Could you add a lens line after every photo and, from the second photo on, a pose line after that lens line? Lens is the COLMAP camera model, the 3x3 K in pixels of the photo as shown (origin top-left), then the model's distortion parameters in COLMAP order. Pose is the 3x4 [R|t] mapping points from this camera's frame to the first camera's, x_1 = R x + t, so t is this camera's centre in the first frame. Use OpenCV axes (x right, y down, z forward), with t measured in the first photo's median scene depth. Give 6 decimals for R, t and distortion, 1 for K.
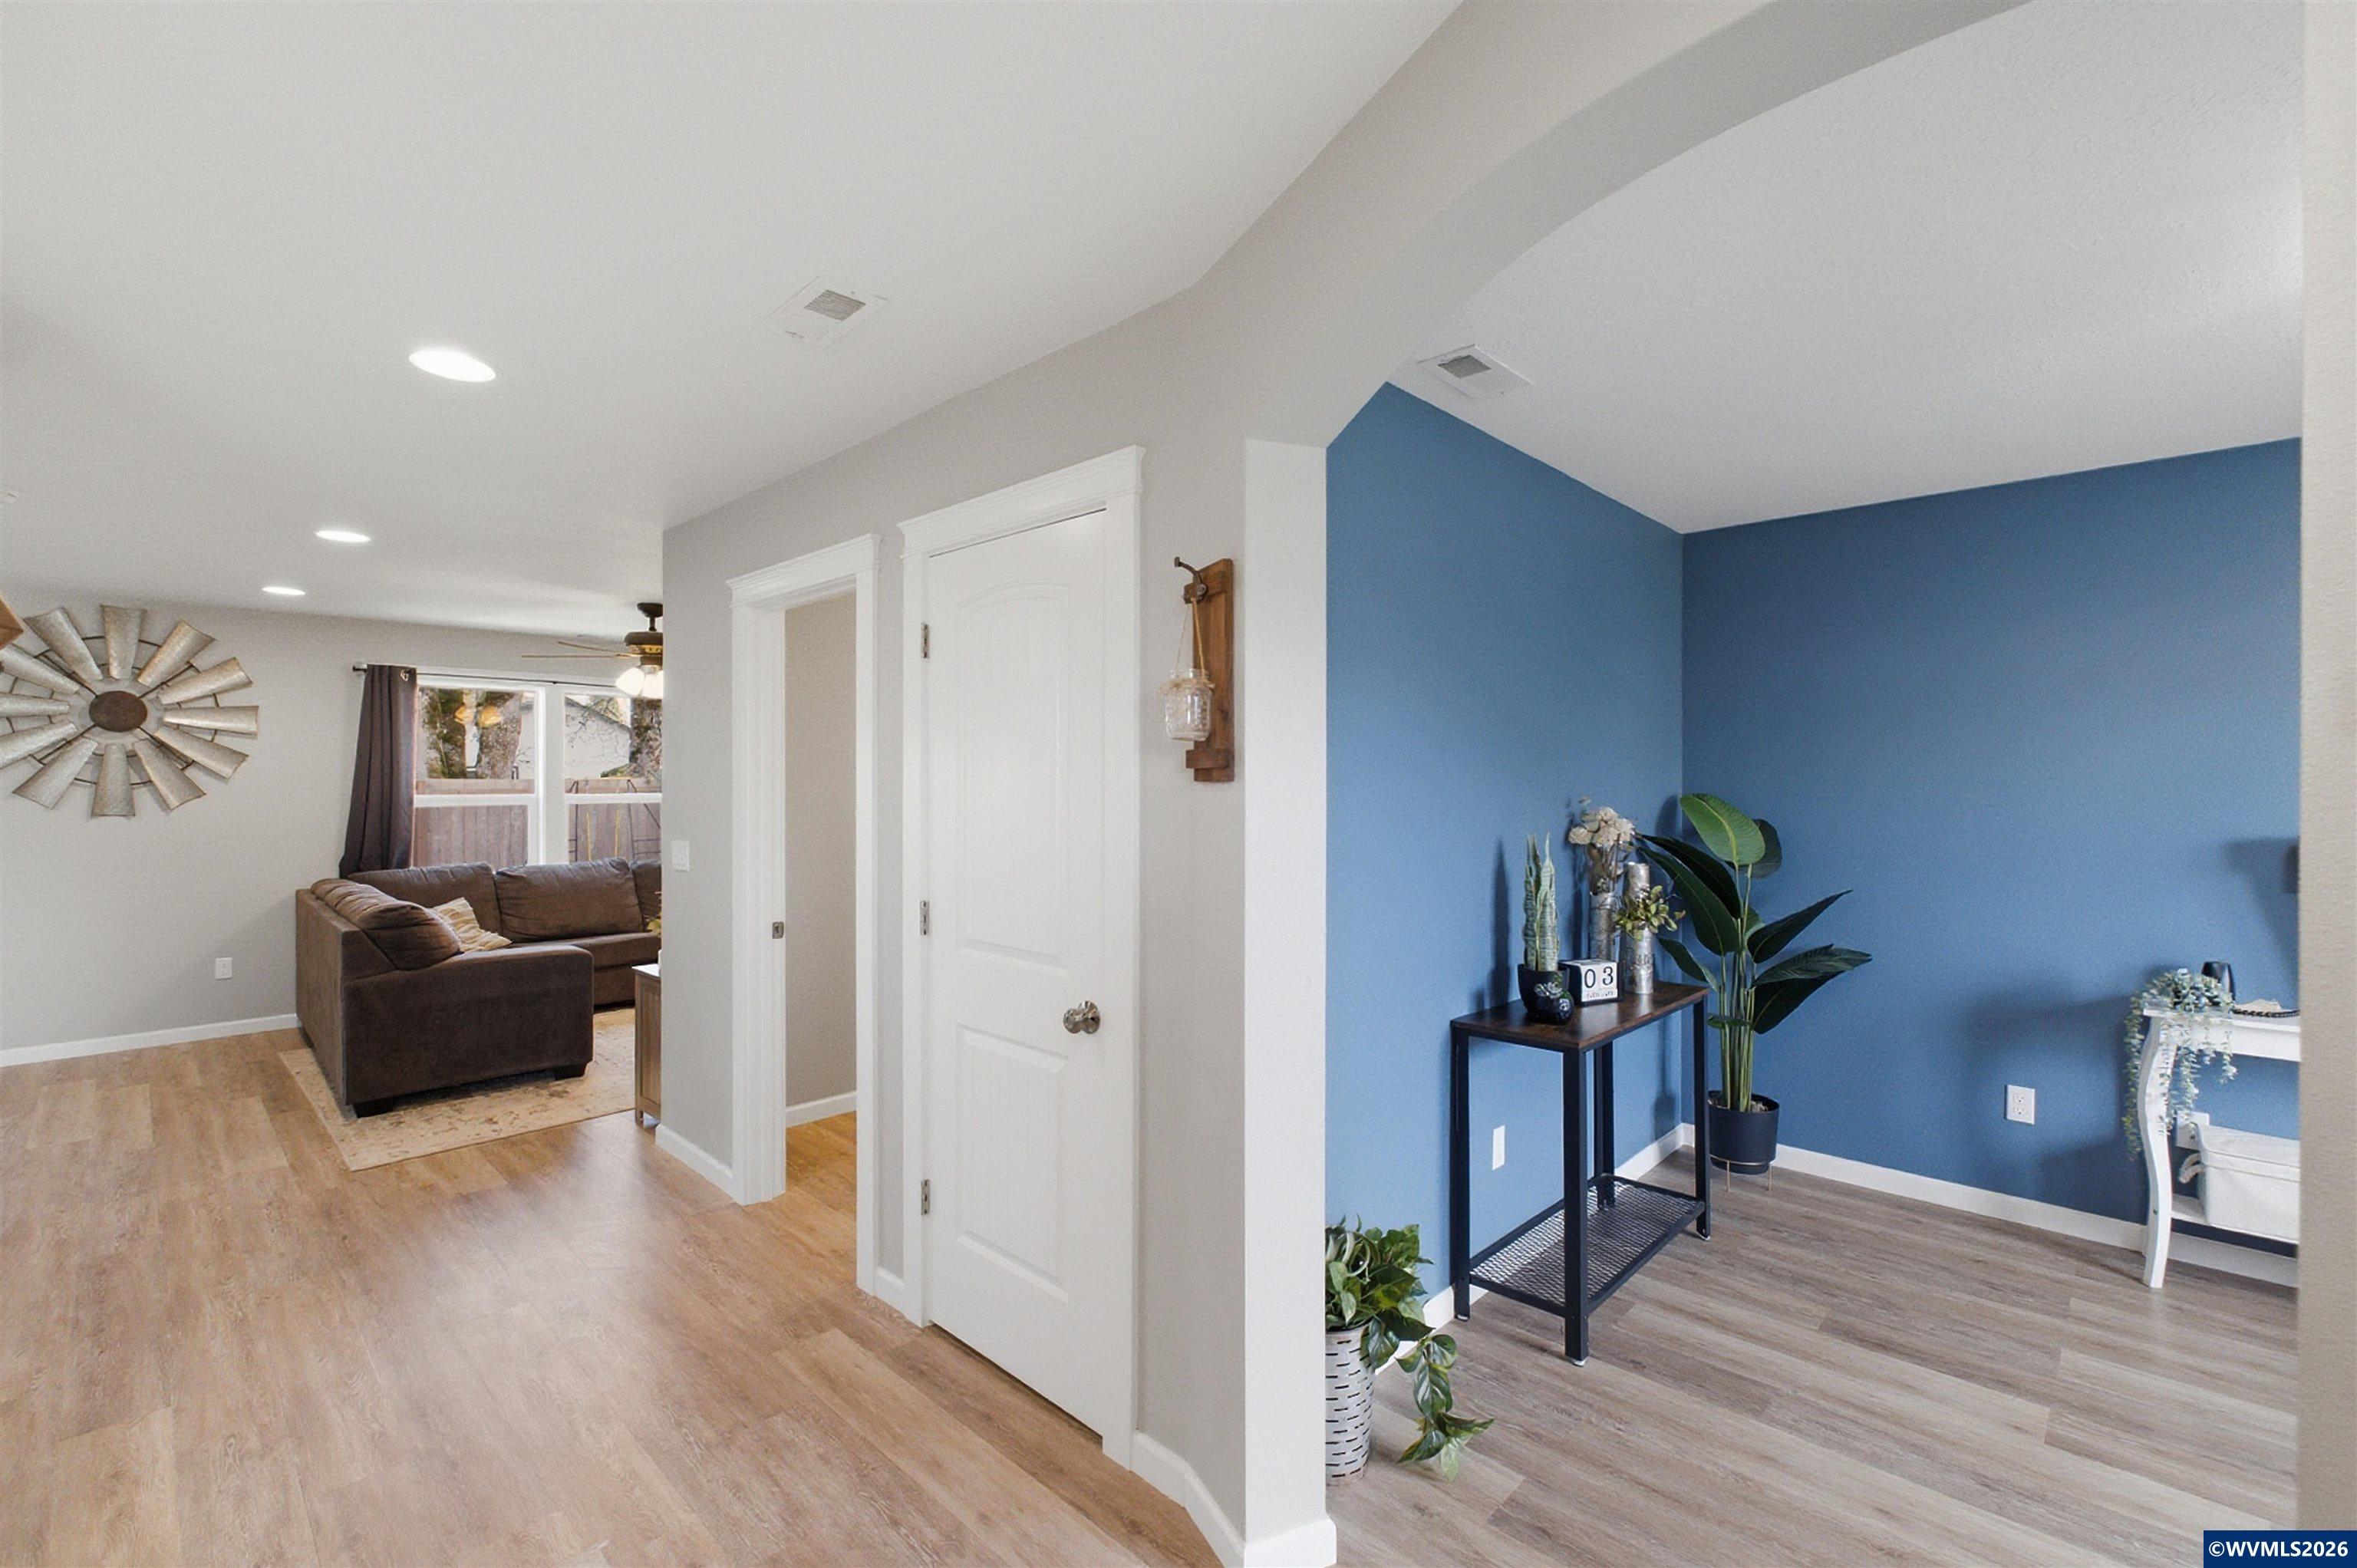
lens RADIAL K [[1046.8, 0, 1180.5], [0, 1046.8, 784.4], [0, 0, 1]] dist [-0.003155, -0.001149]
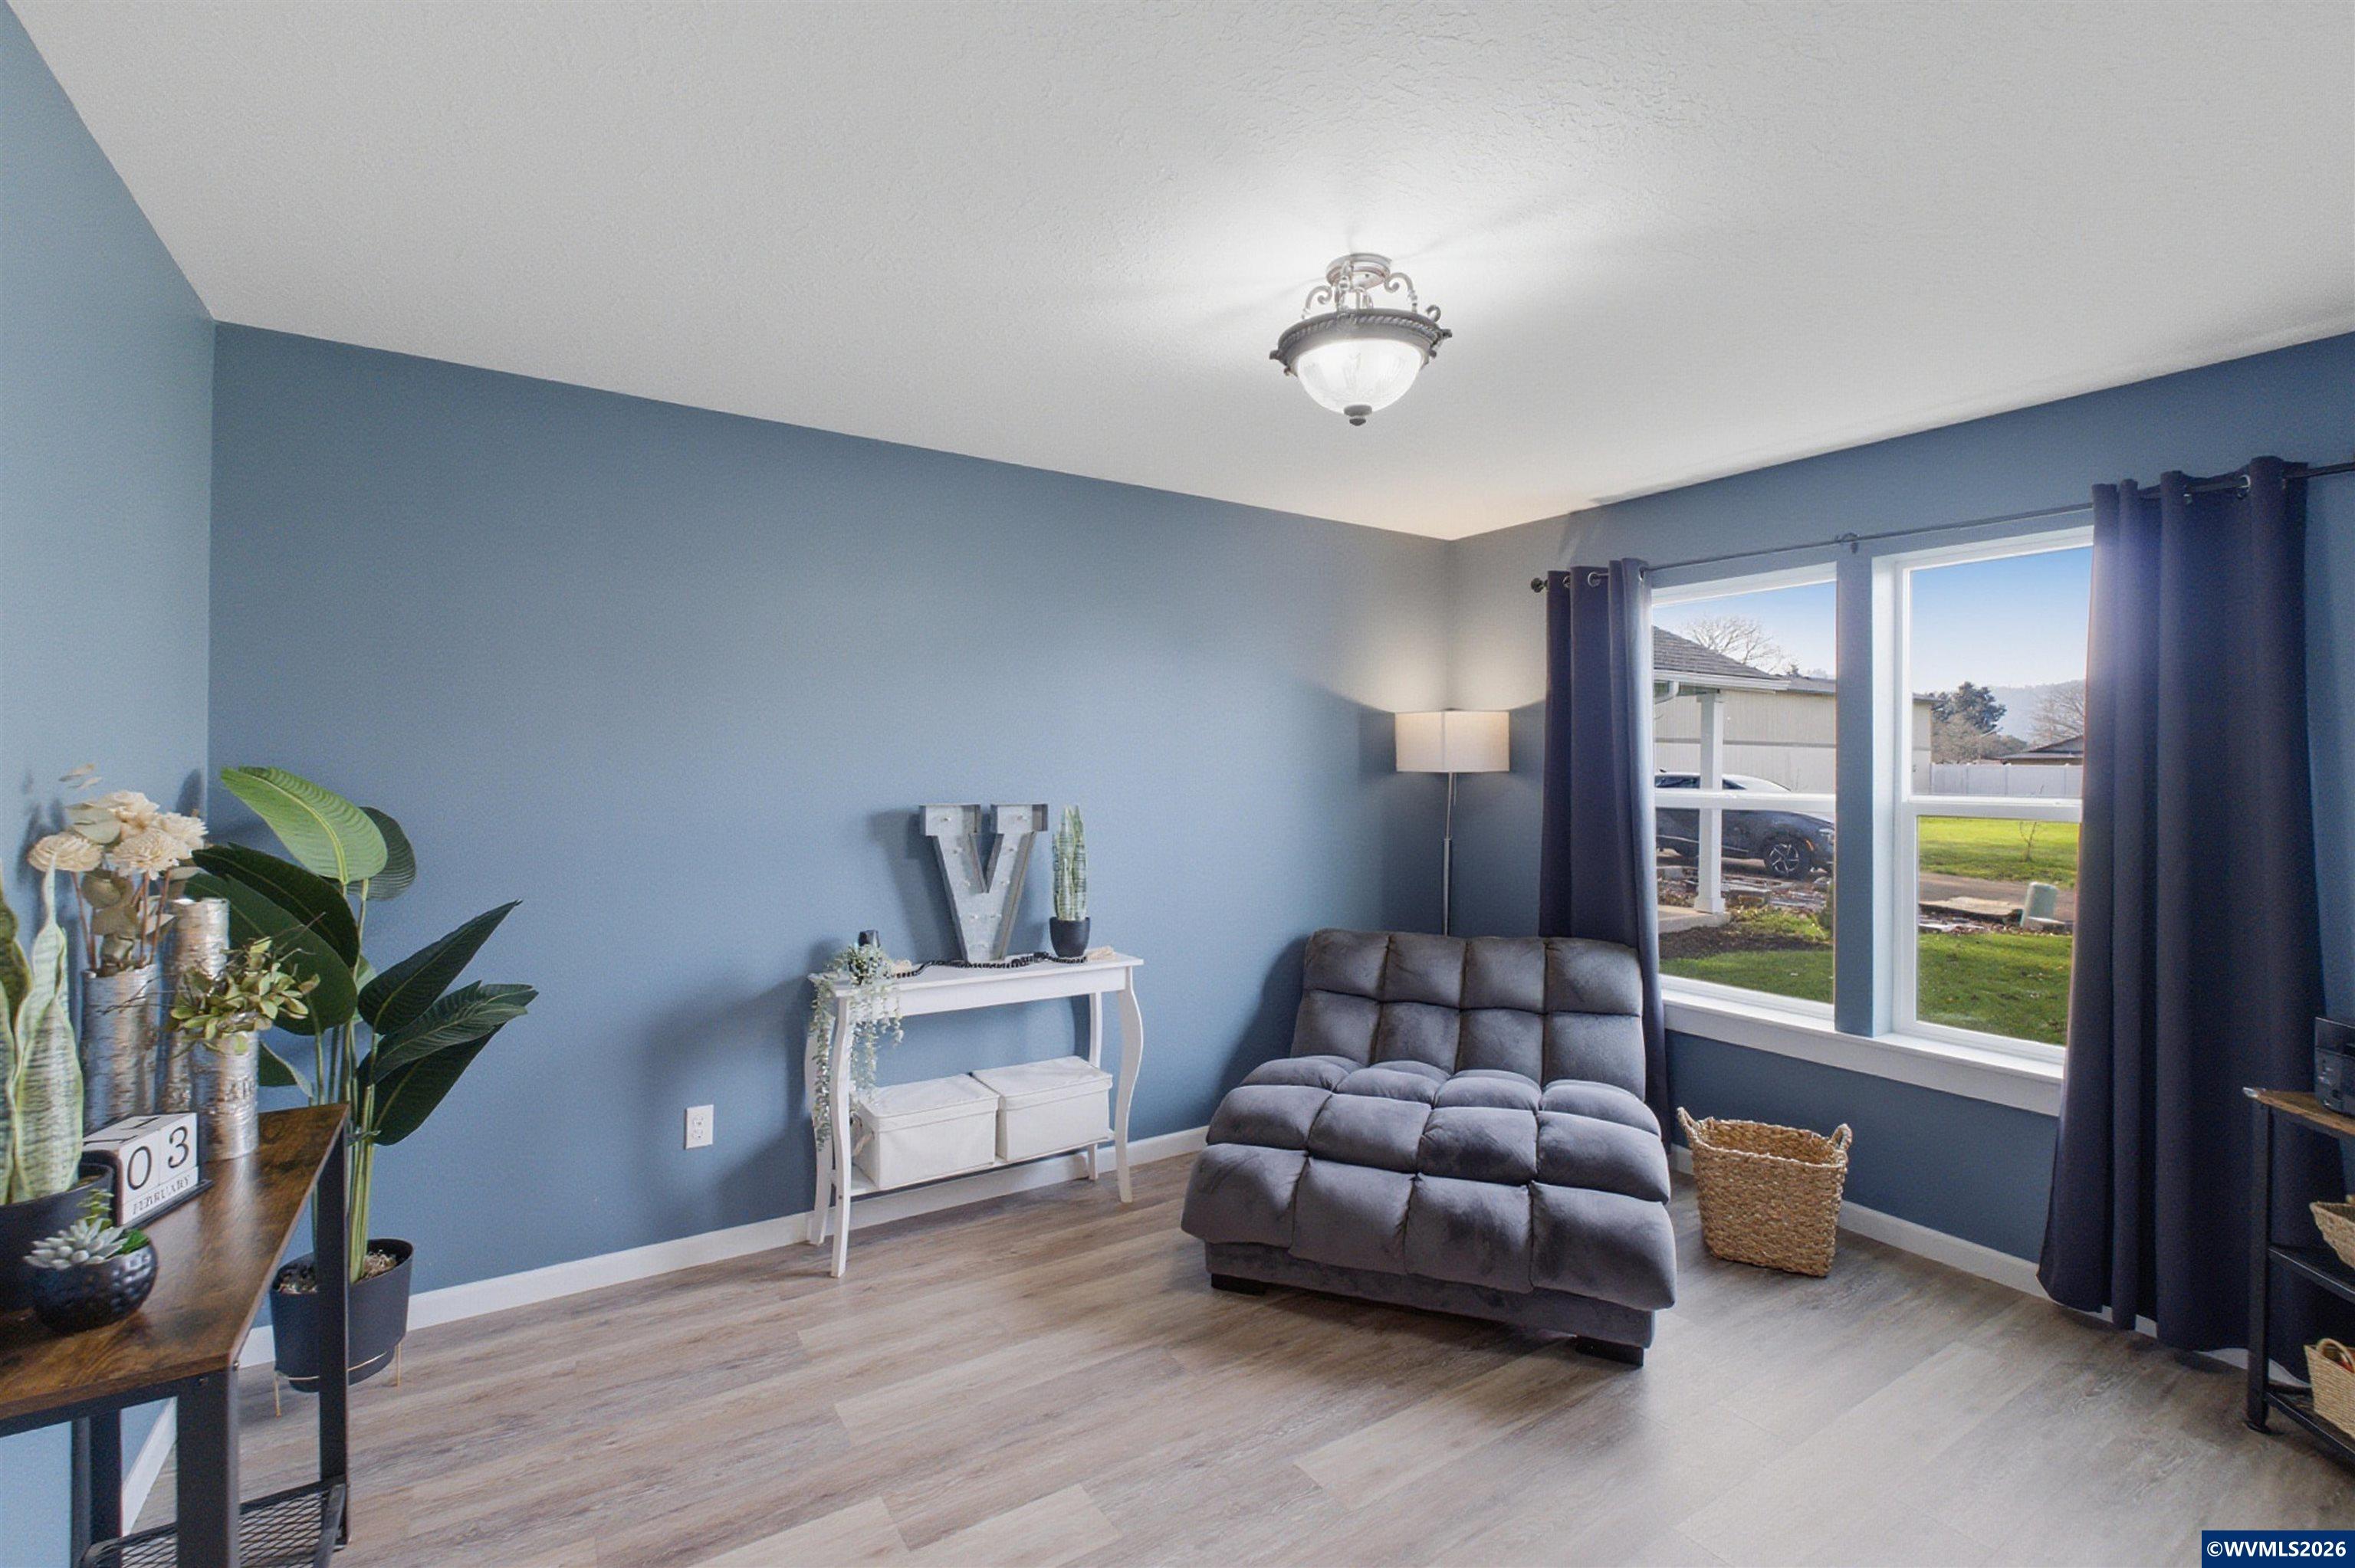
lens RADIAL K [[1045.9, 0, 1174.1], [0, 1045.9, 762.0], [0, 0, 1]] dist [-0.003155, -0.001149]
pose [[0.217661, 0.009065, 0.975982, 0.045308], [-0.007524, 0.999943, -0.007609, 0.008957], [-0.975995, -0.005688, 0.217716, 0.448092]]
